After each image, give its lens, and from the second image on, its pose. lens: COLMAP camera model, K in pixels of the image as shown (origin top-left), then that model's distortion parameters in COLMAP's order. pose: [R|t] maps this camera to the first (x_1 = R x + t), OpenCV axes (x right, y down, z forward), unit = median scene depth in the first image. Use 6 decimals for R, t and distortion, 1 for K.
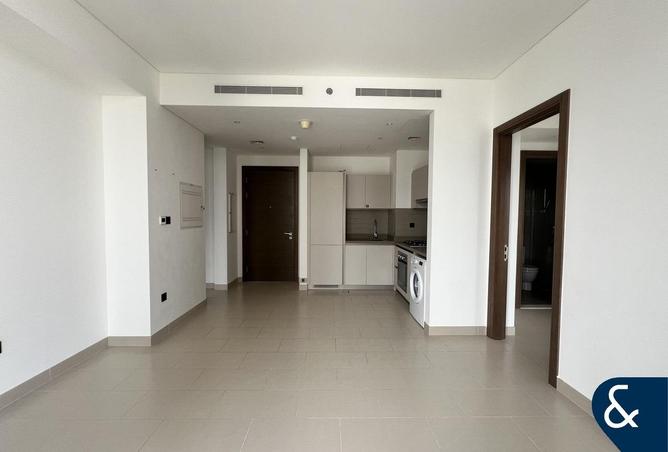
lens RADIAL K [[290.1, 0, 334.0], [0, 290.1, 226.0], [0, 0, 1]] dist [0.000013, -0.000018]
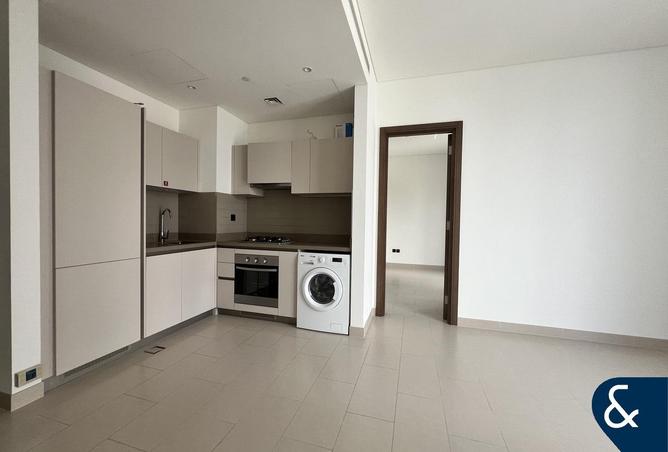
lens RADIAL K [[274.2, 0, 334.0], [0, 274.2, 226.0], [0, 0, 1]] dist [0.000545, 0.000106]
pose [[0.264616, -0.021081, 0.964123, -0.326603], [0.023859, 0.999598, 0.015308, 0.013665], [-0.964059, 0.018952, 0.265013, 0.566655]]
